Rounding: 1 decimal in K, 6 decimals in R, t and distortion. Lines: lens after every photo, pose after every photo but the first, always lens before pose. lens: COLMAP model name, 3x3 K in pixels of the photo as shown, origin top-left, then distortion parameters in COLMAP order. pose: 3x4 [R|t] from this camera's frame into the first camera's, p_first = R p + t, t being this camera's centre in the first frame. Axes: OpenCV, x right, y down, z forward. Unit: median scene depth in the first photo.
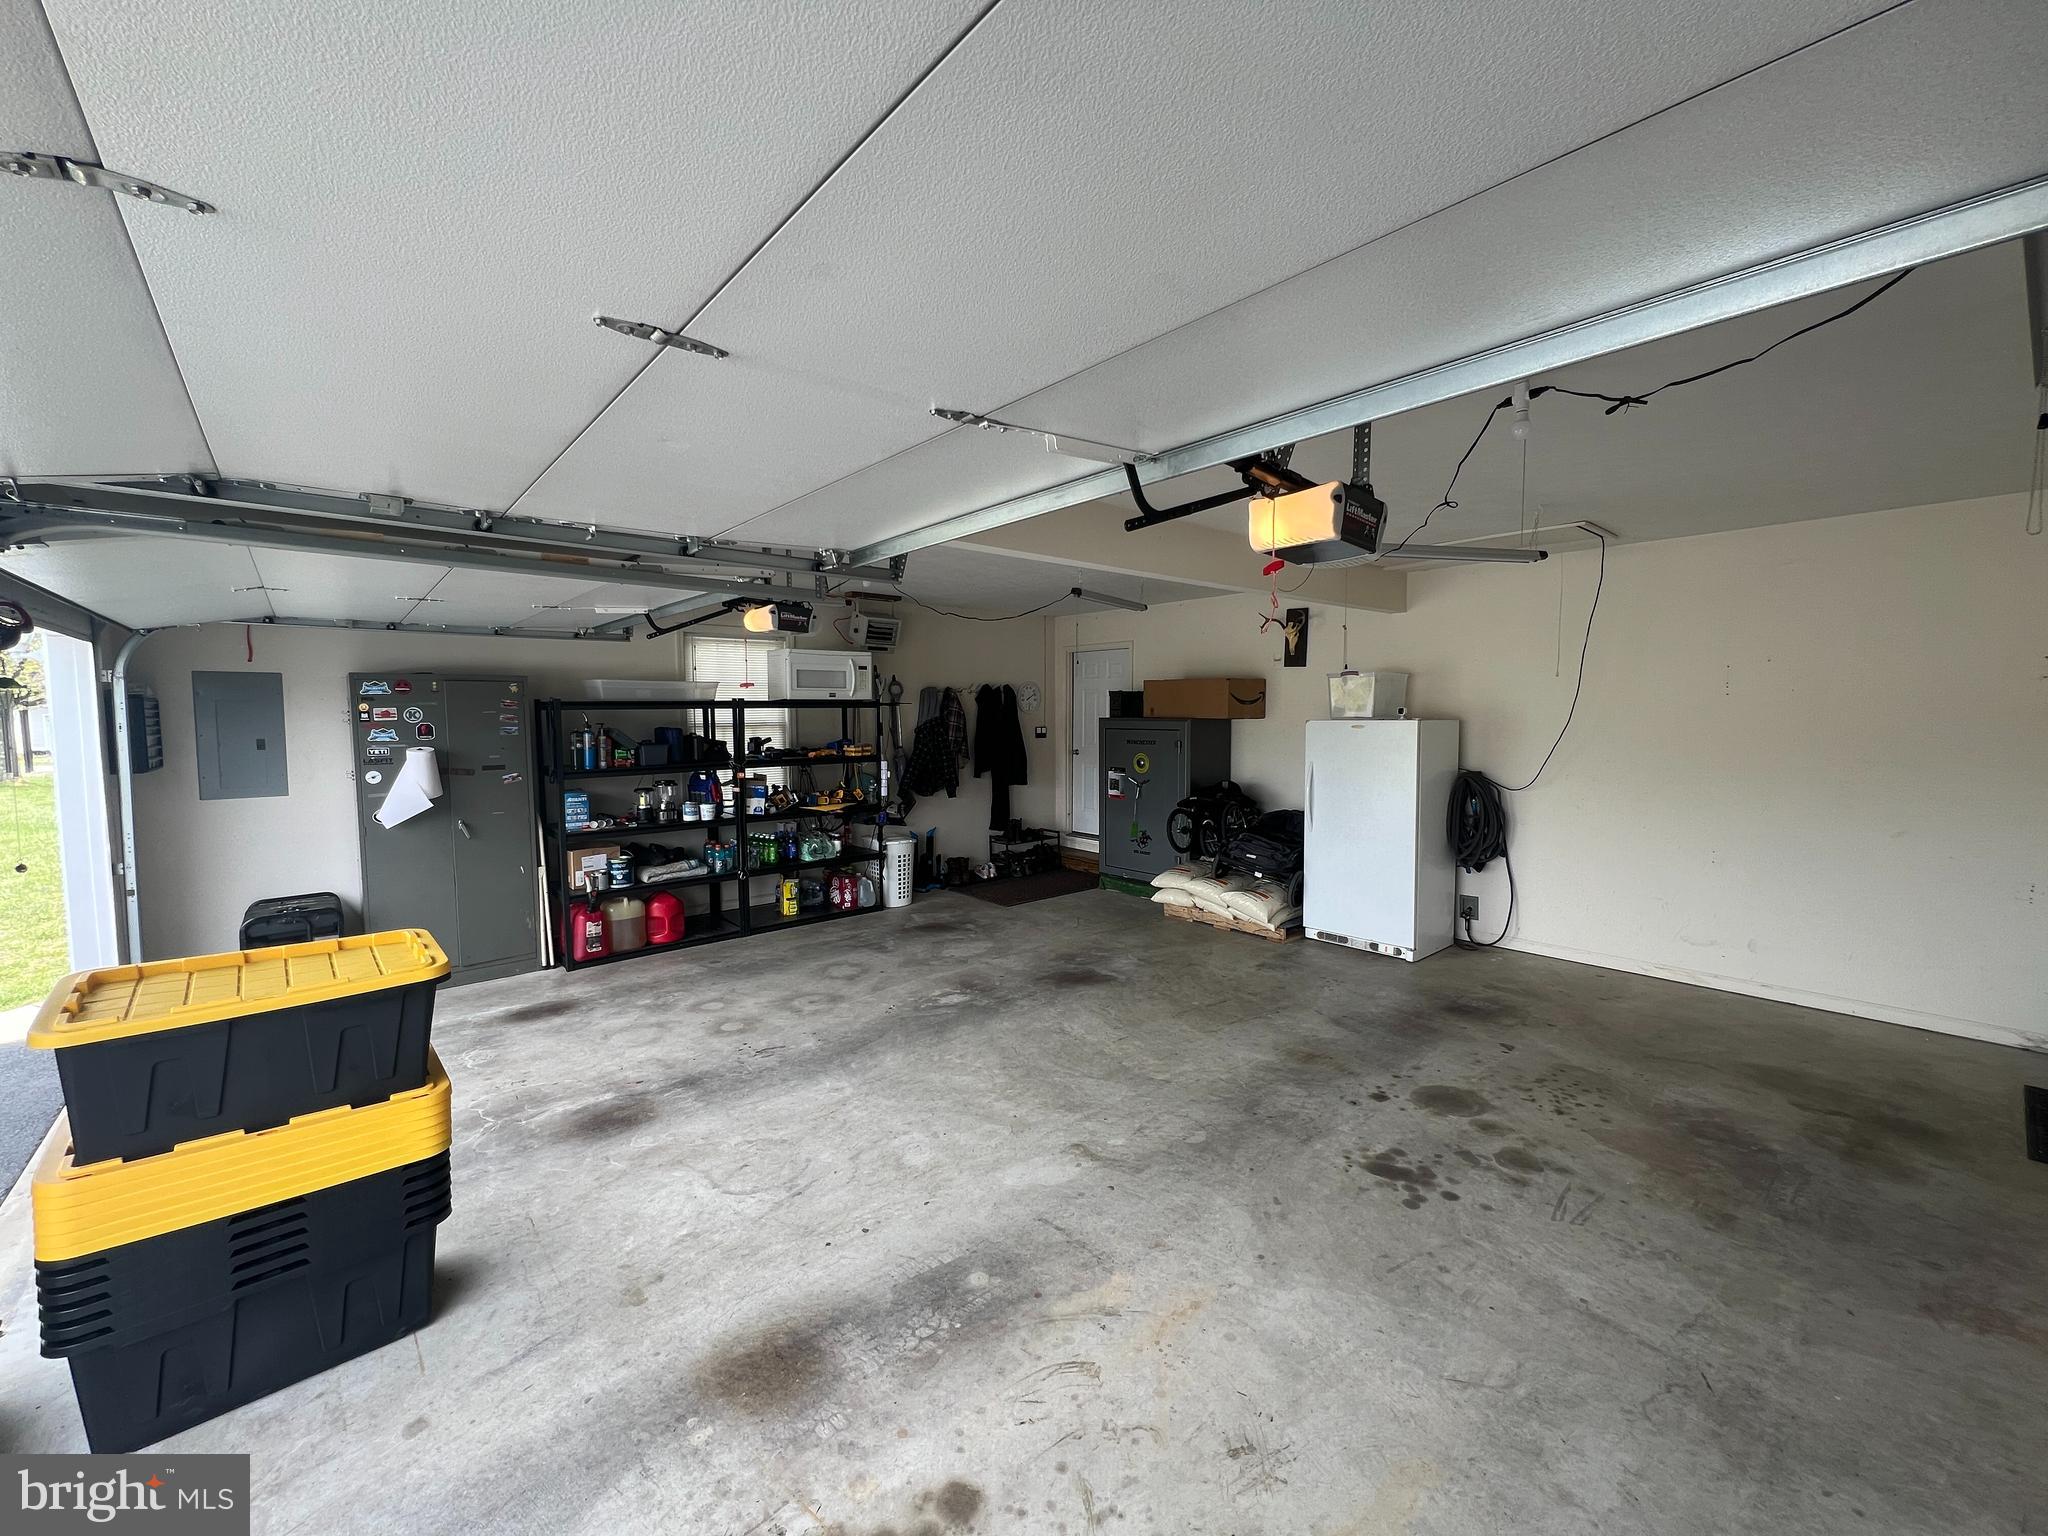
lens RADIAL K [[820.8, 0, 1018.8], [0, 820.8, 763.8], [0, 0, 1]] dist [0.000643, -0.000327]
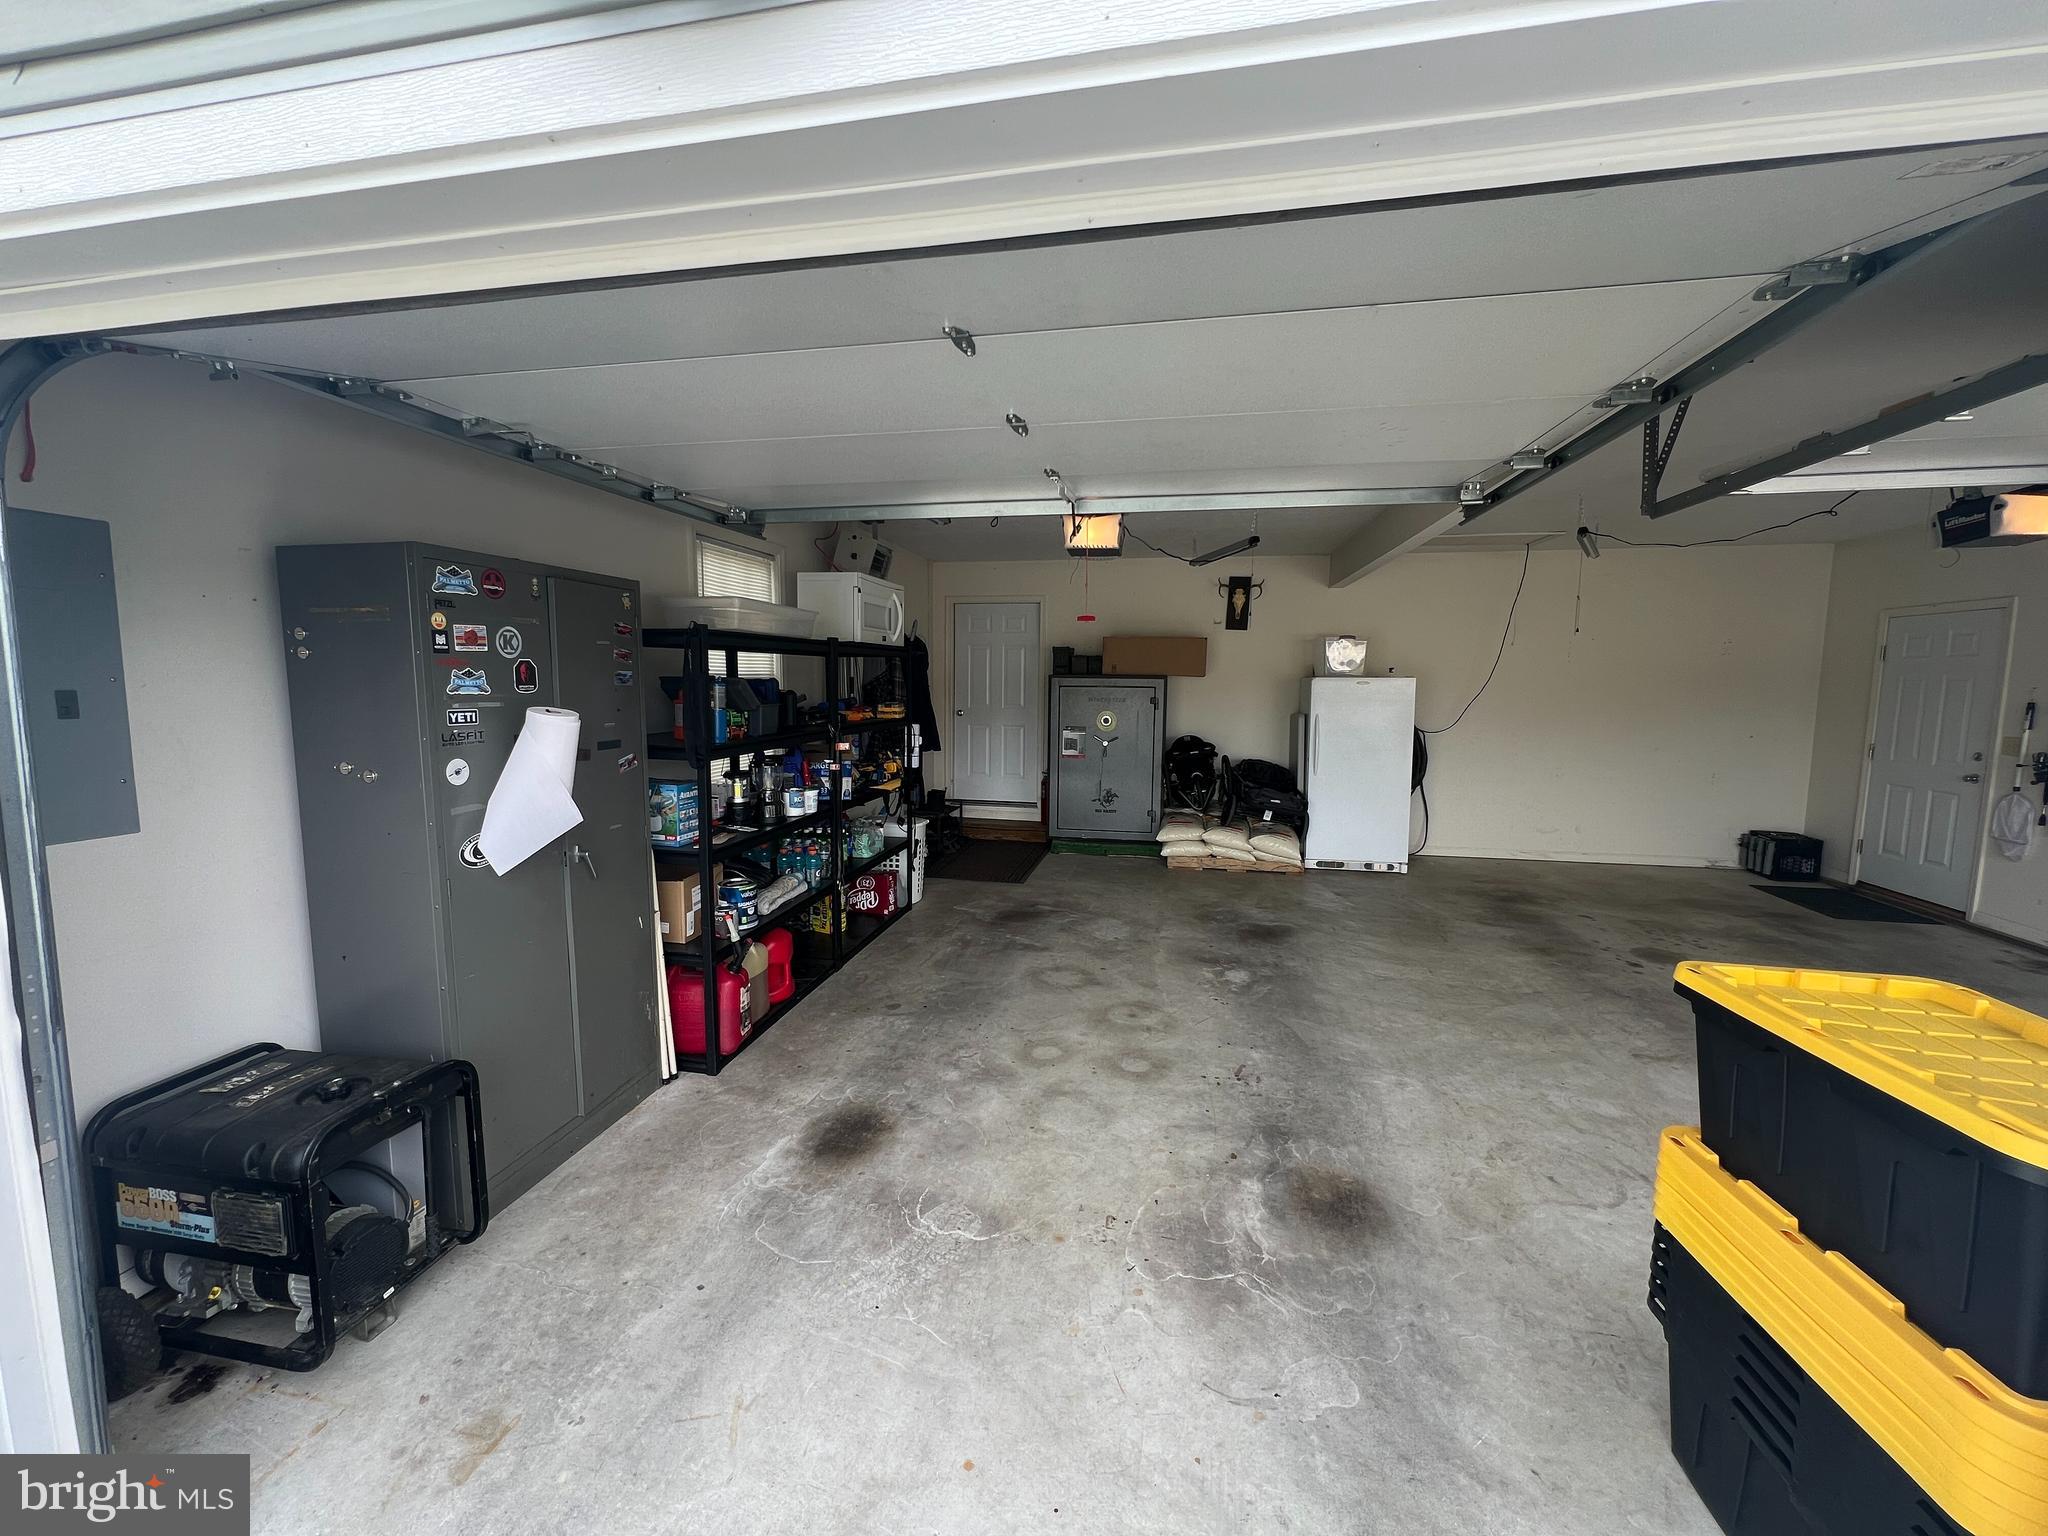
lens RADIAL K [[820.8, 0, 1016.4], [0, 820.8, 766.3], [0, 0, 1]] dist [0.000643, -0.000327]
pose [[0.790202, -0.055328, 0.610343, -0.824562], [0.029296, 0.998188, 0.052556, -0.002151], [-0.612145, -0.023649, 0.790391, 0.434231]]
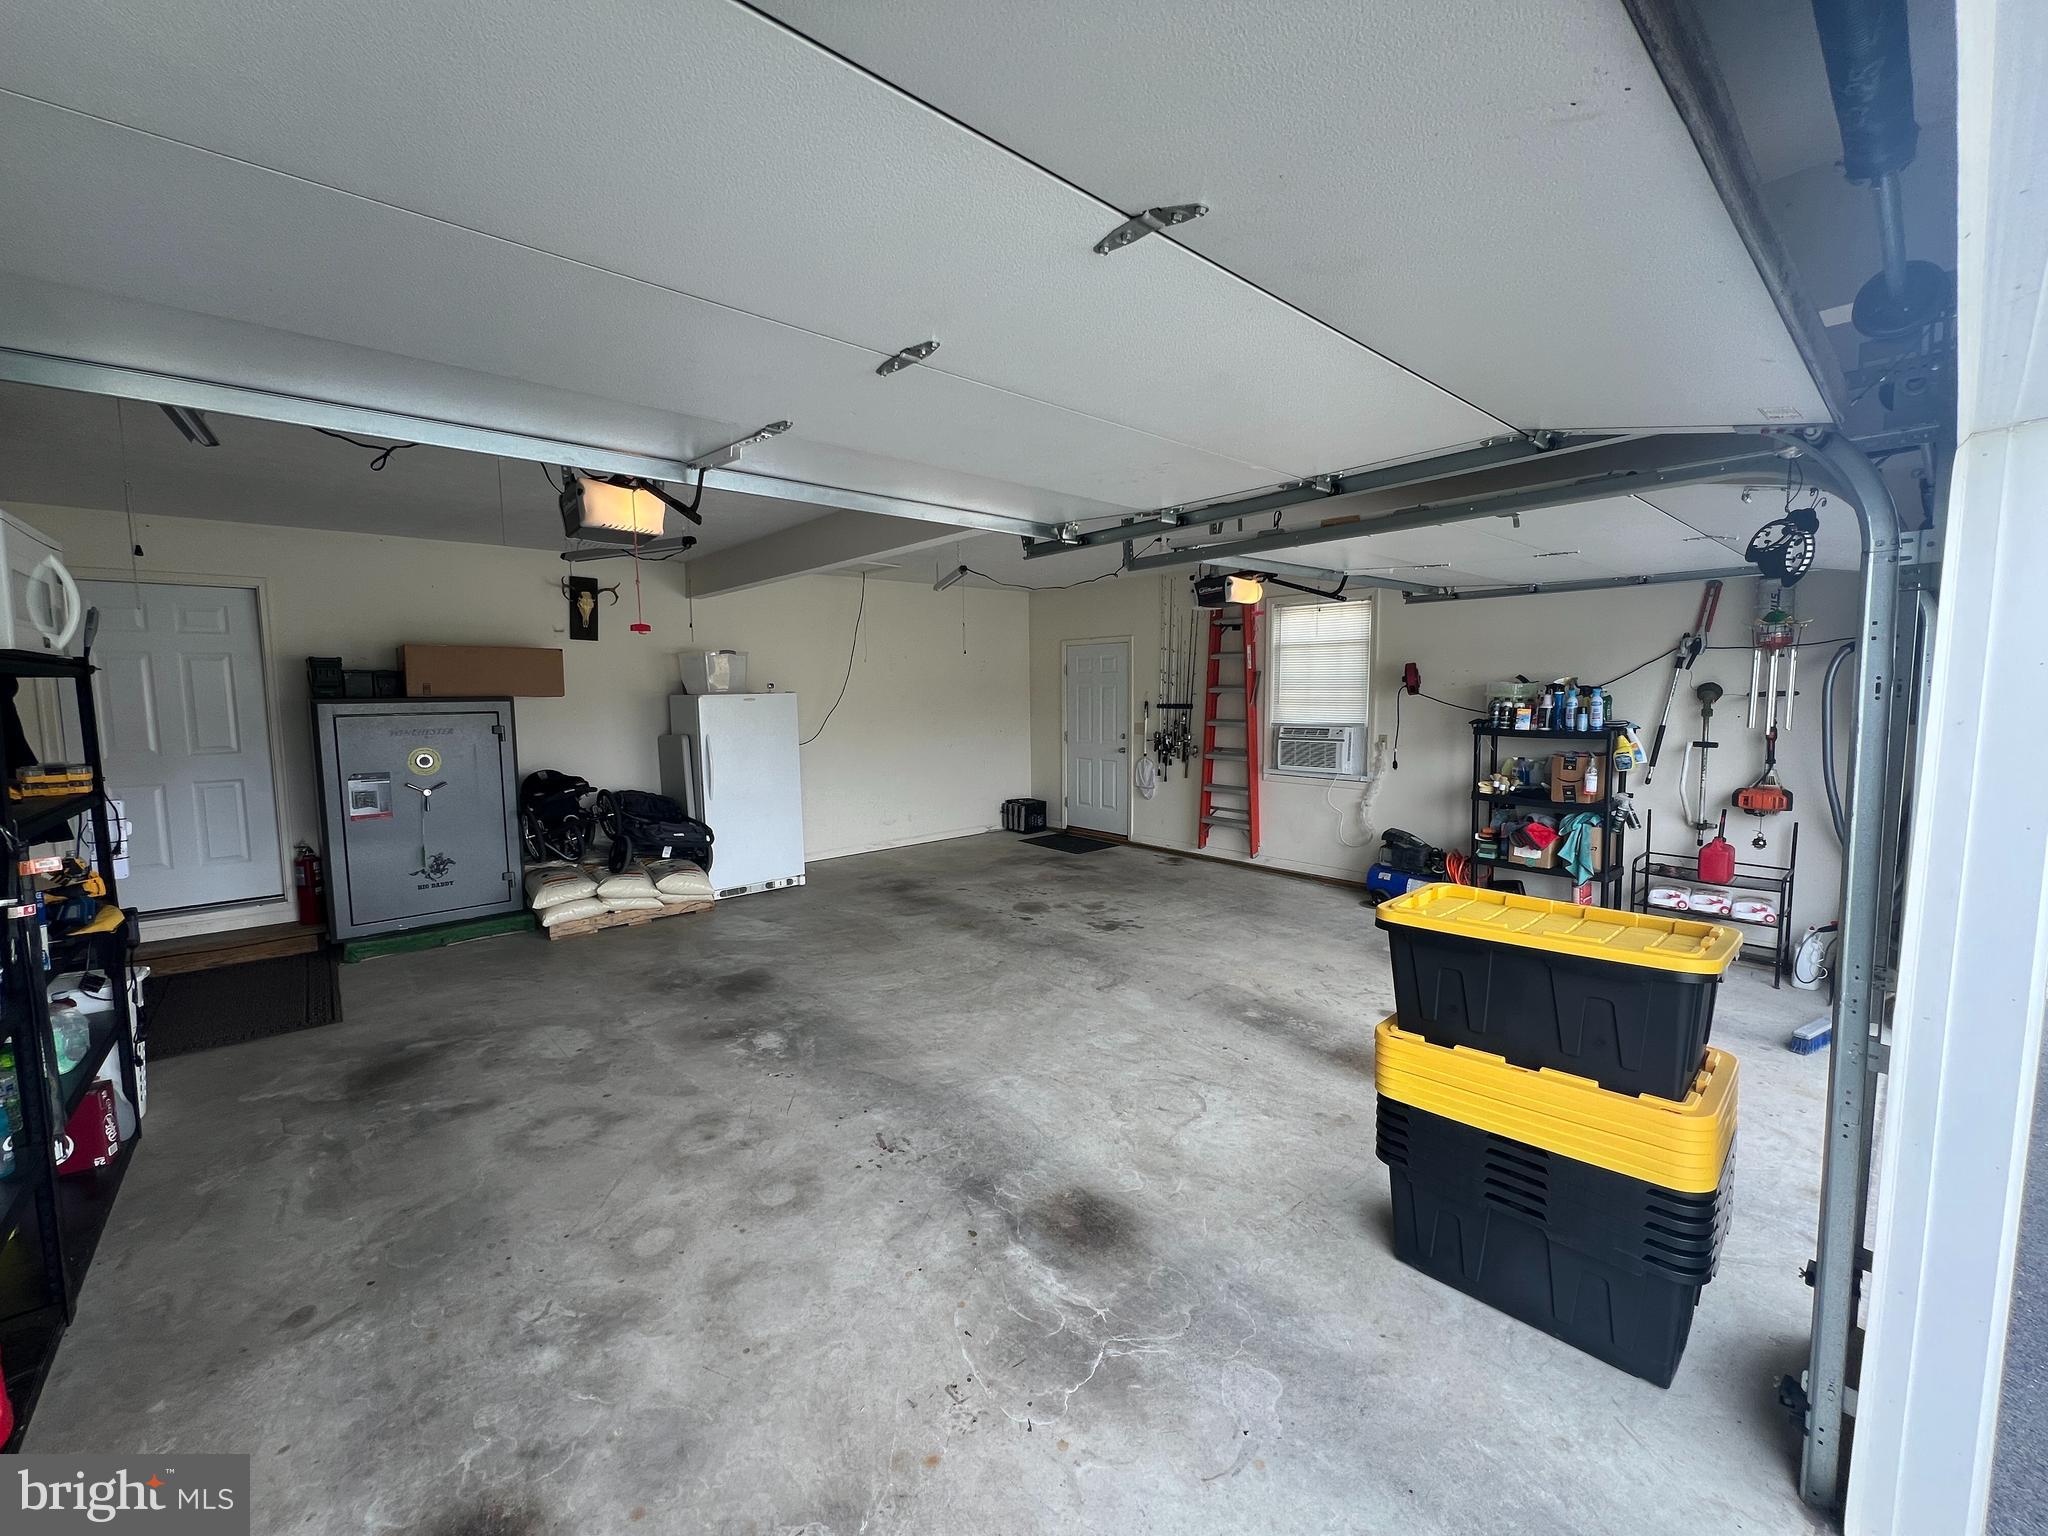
lens RADIAL K [[820.8, 0, 1023.2], [0, 820.8, 764.9], [0, 0, 1]] dist [0.000643, -0.000327]
pose [[-0.010150, -0.091312, 0.995771, -0.859682], [0.076999, 0.992794, 0.091823, -0.034955], [-0.996979, 0.077606, -0.003046, 0.737607]]
